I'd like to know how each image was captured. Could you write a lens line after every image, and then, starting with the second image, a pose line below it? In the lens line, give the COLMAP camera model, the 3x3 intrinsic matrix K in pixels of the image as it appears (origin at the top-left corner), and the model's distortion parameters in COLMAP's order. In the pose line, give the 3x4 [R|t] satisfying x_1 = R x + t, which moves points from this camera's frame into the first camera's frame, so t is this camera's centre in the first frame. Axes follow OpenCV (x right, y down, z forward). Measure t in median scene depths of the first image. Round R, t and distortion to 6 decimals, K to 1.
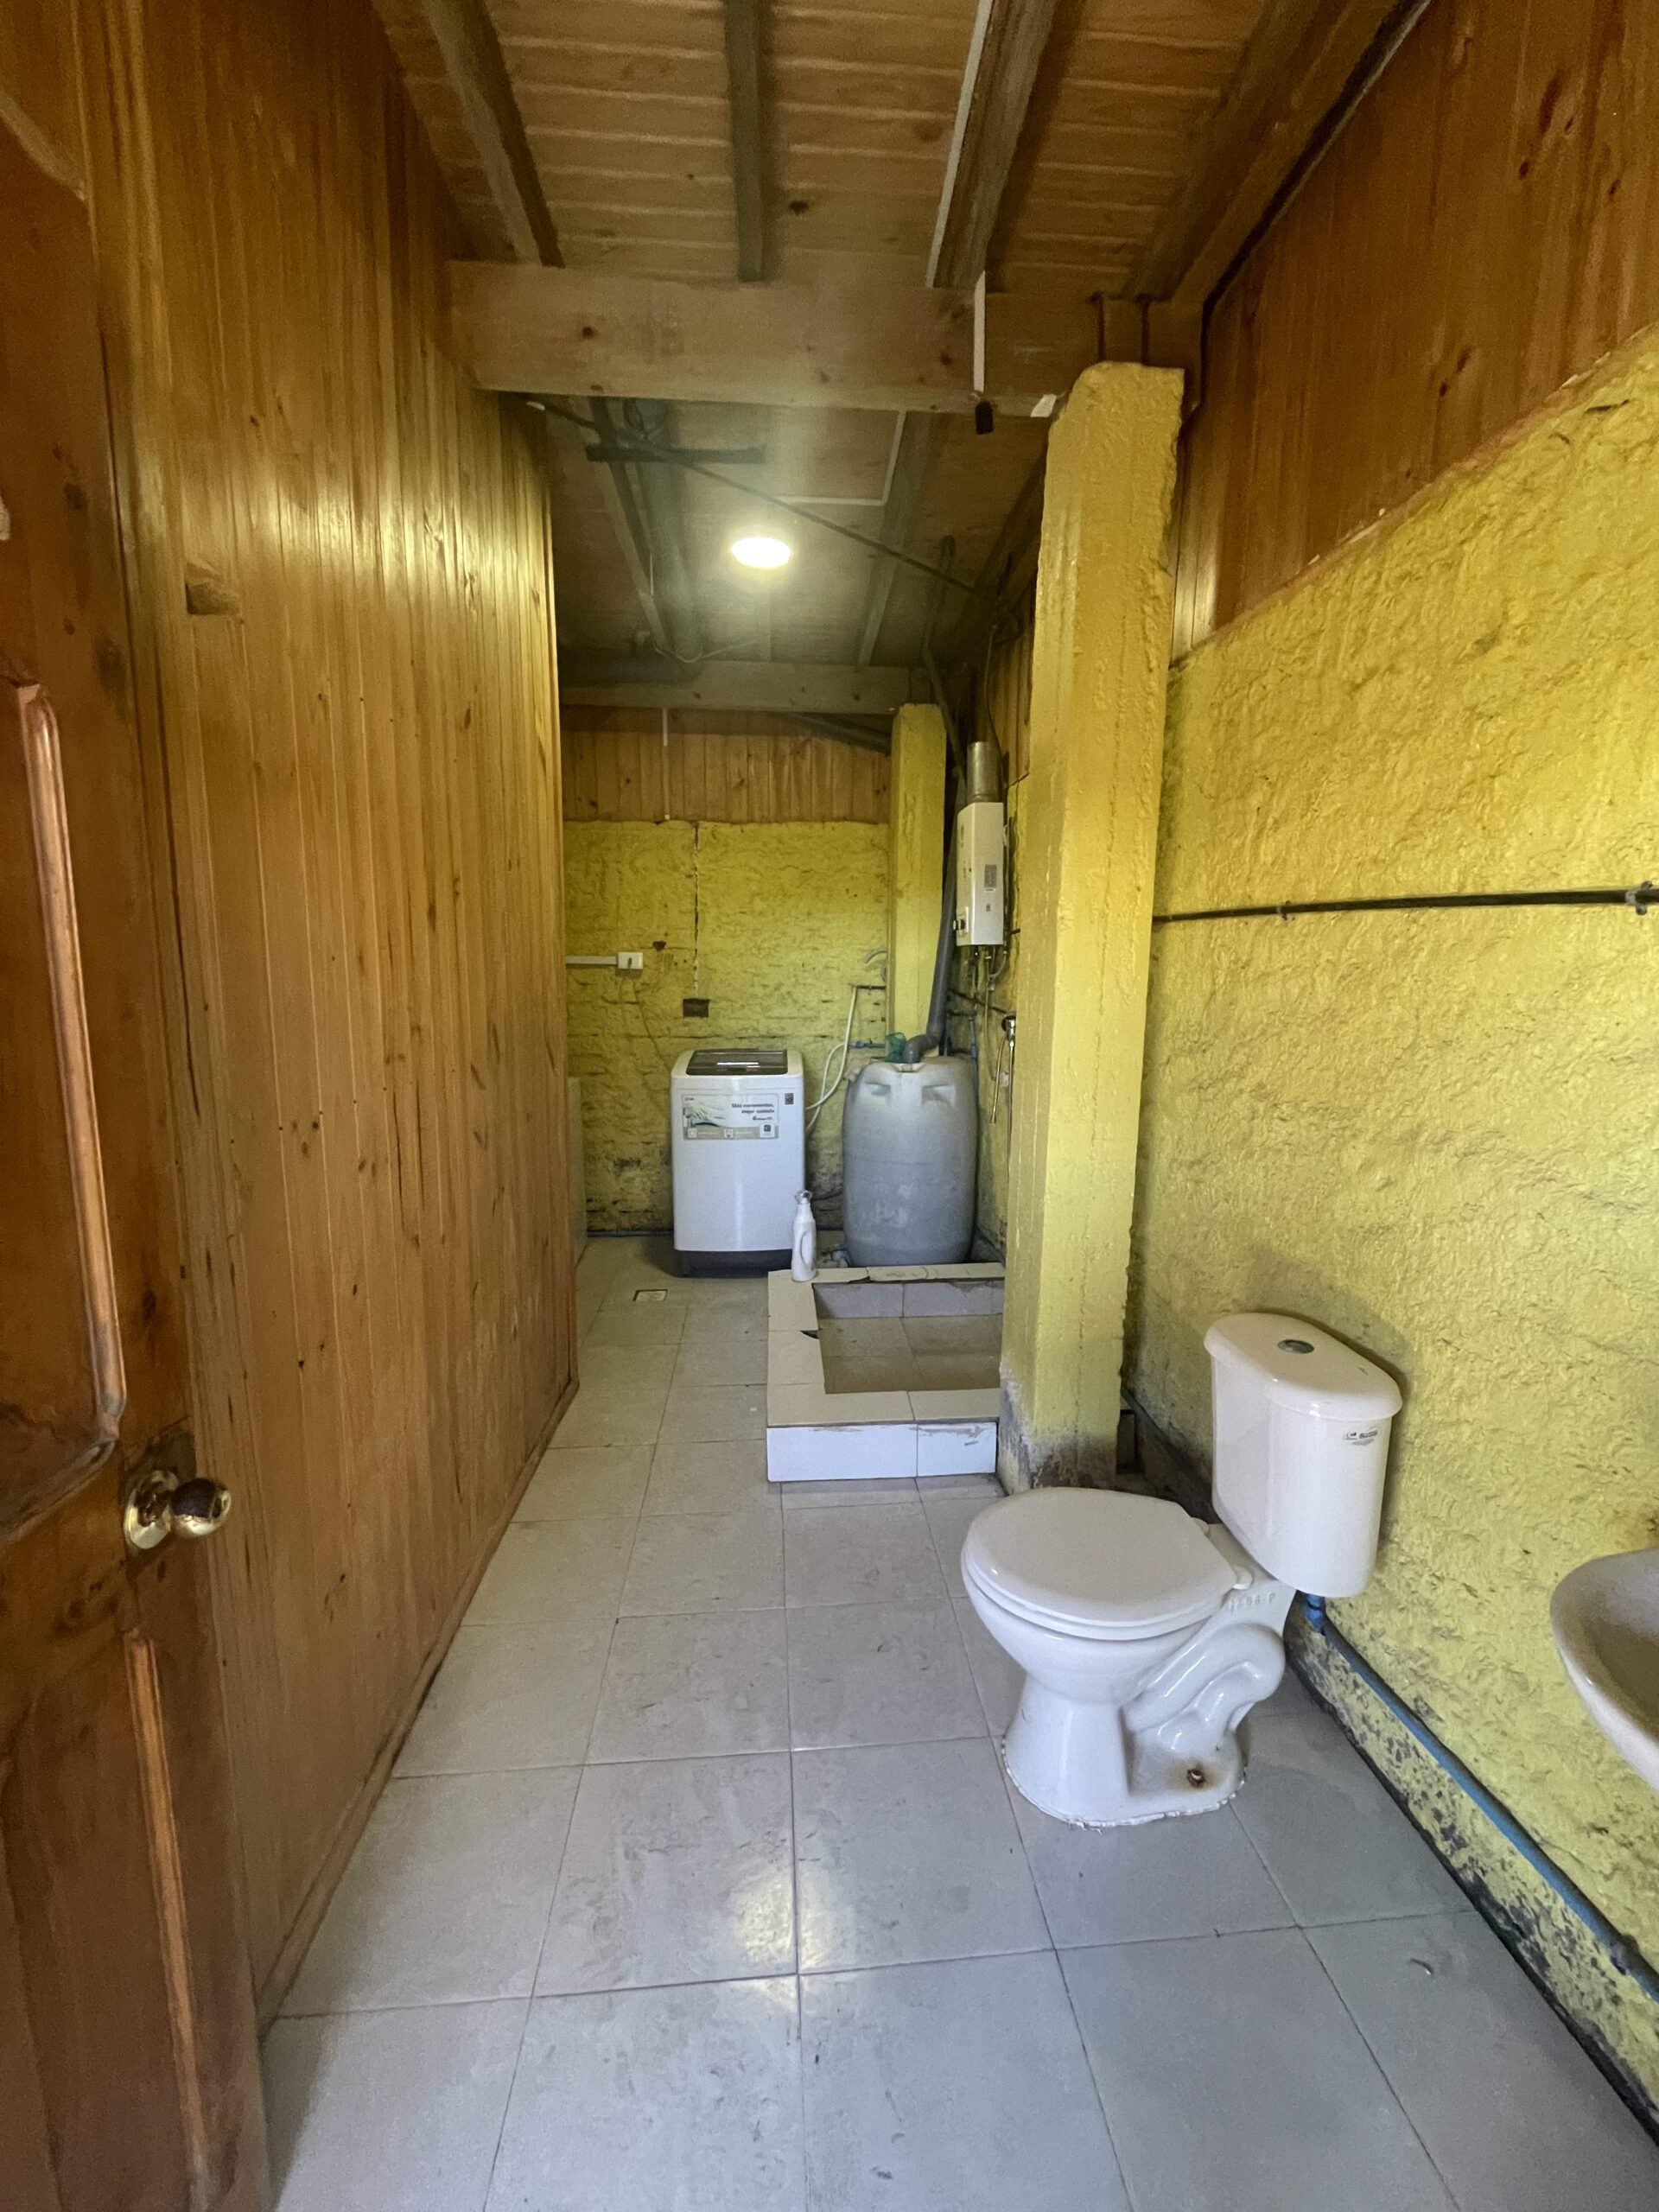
lens RADIAL K [[899.2, 0, 828.5], [0, 899.2, 1105.7], [0, 0, 1]] dist [0.000092, -0.000390]
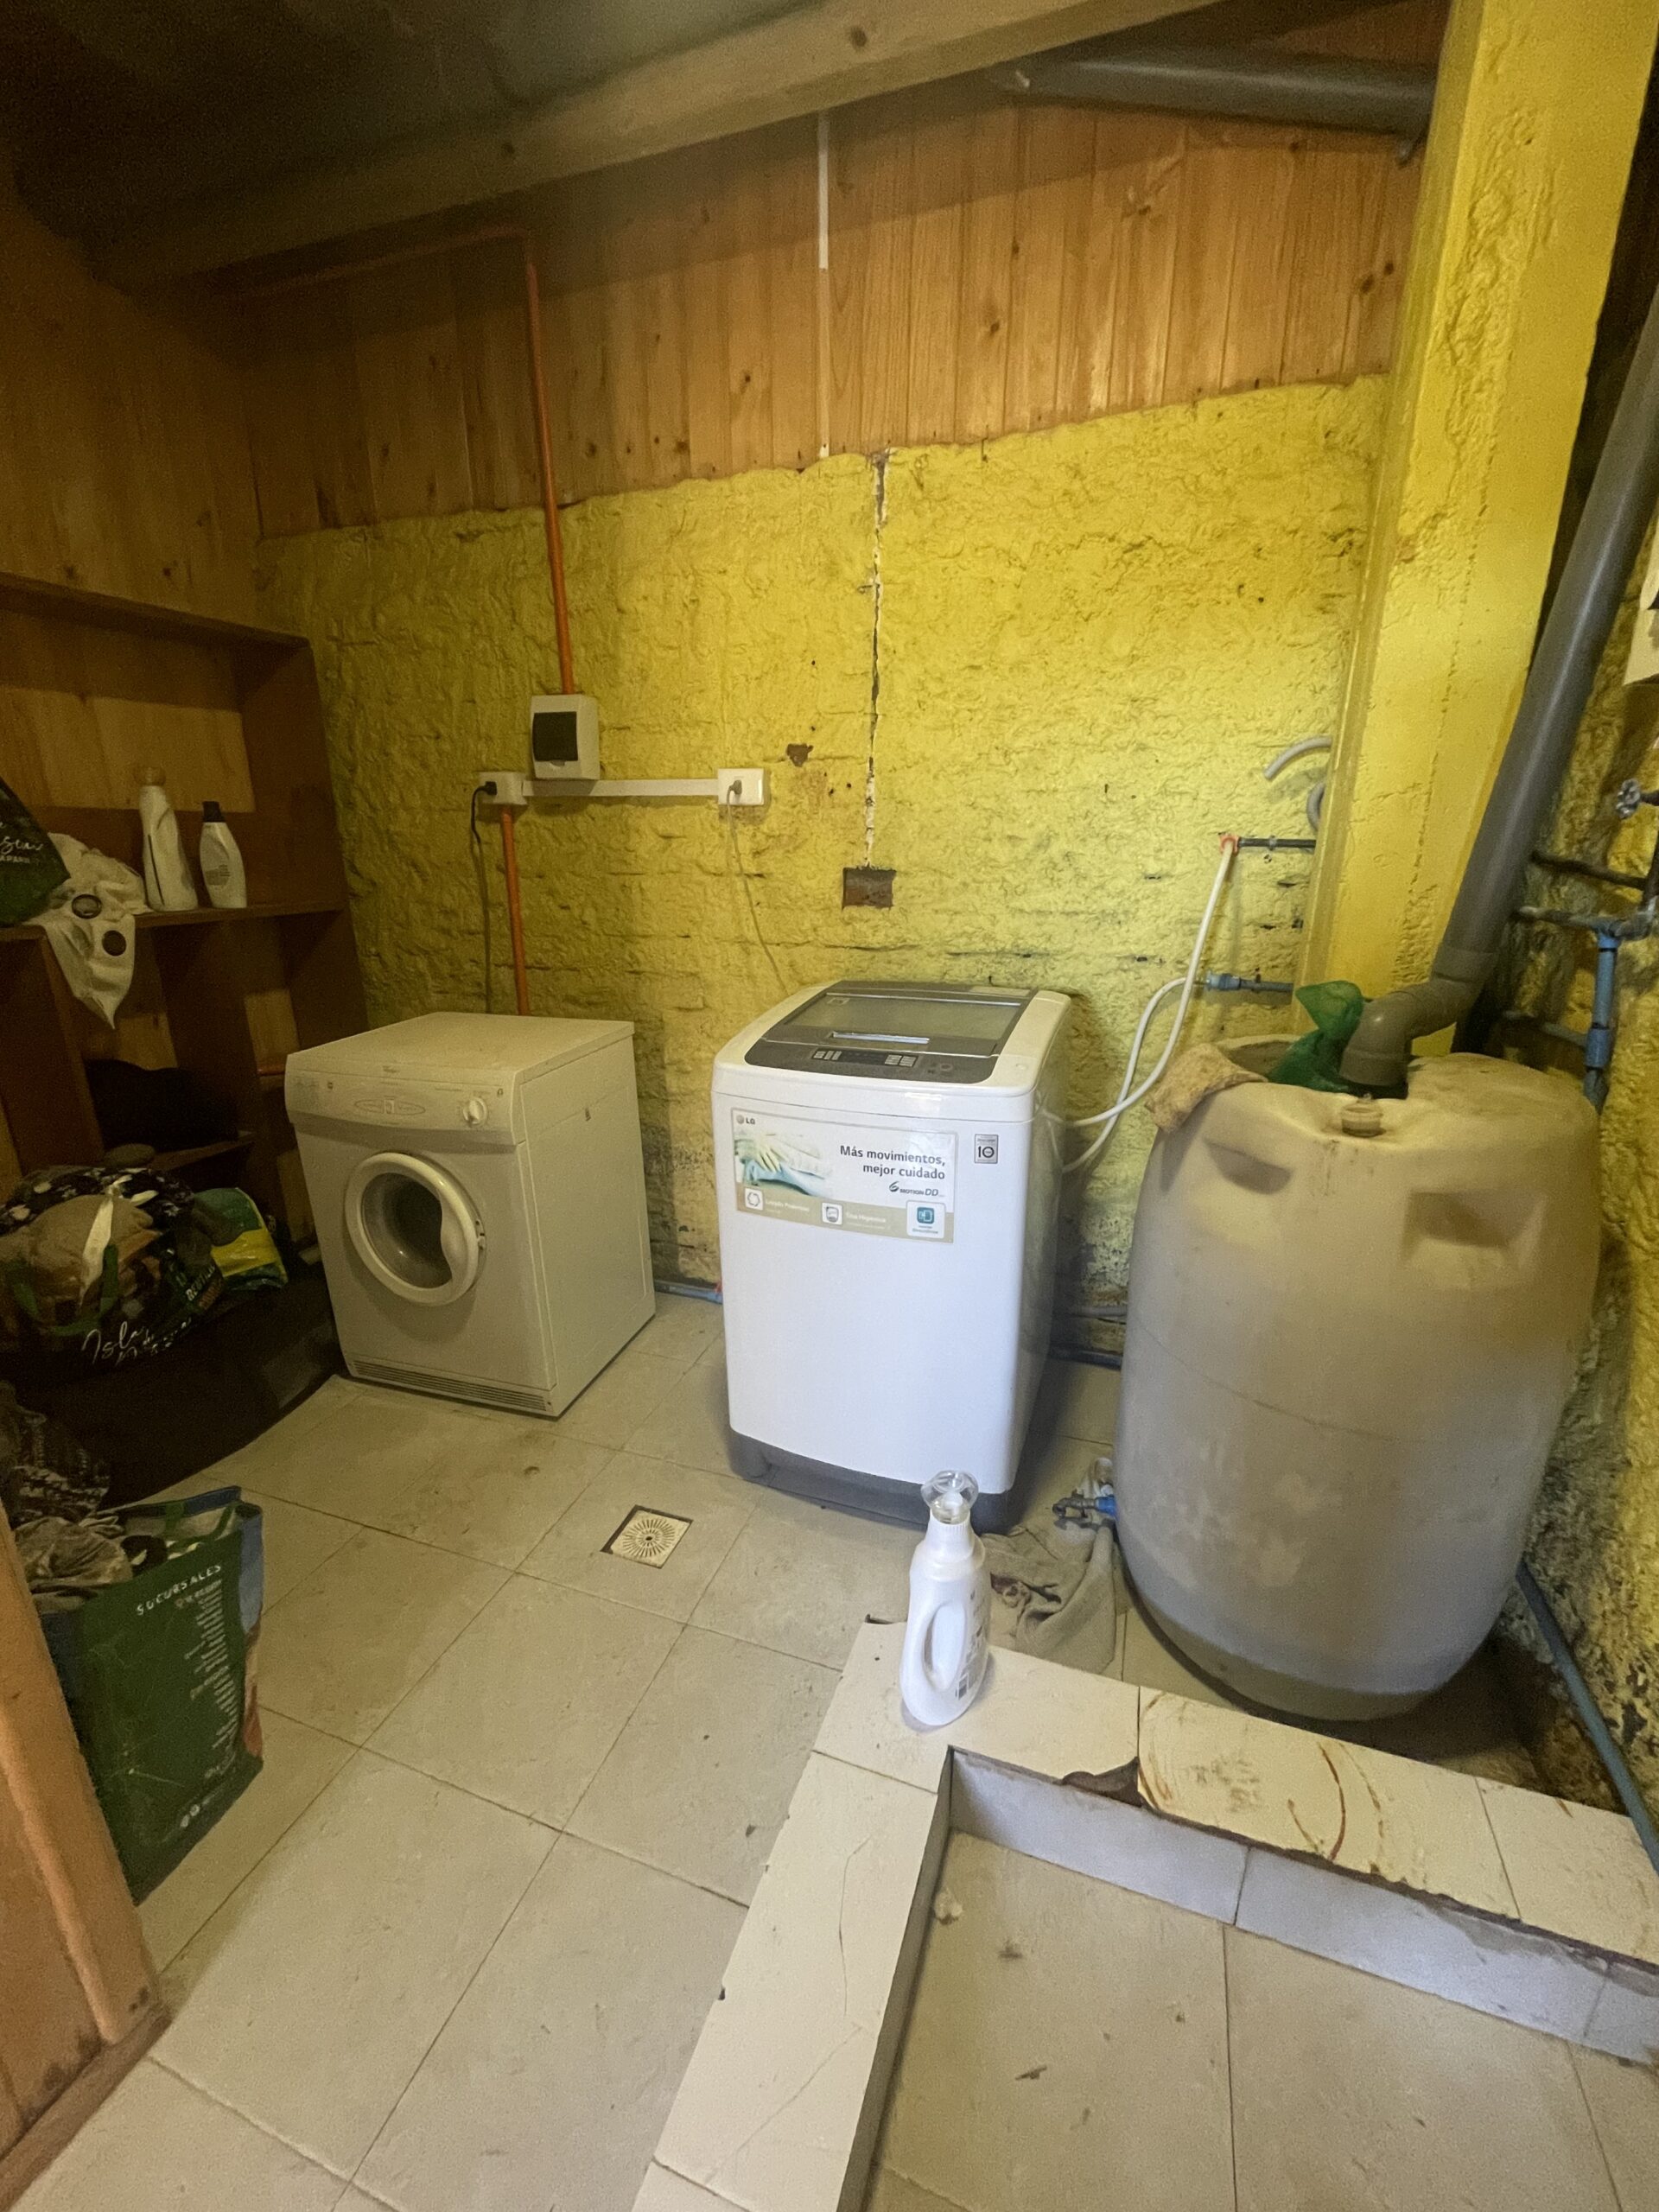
lens RADIAL K [[899.2, 0, 834.5], [0, 899.2, 1108.6], [0, 0, 1]] dist [0.000092, -0.000390]
pose [[0.917371, 0.111011, -0.382240, 0.034127], [-0.050993, 0.985185, 0.163738, -0.070847], [0.394754, -0.130717, 0.909440, 0.546939]]
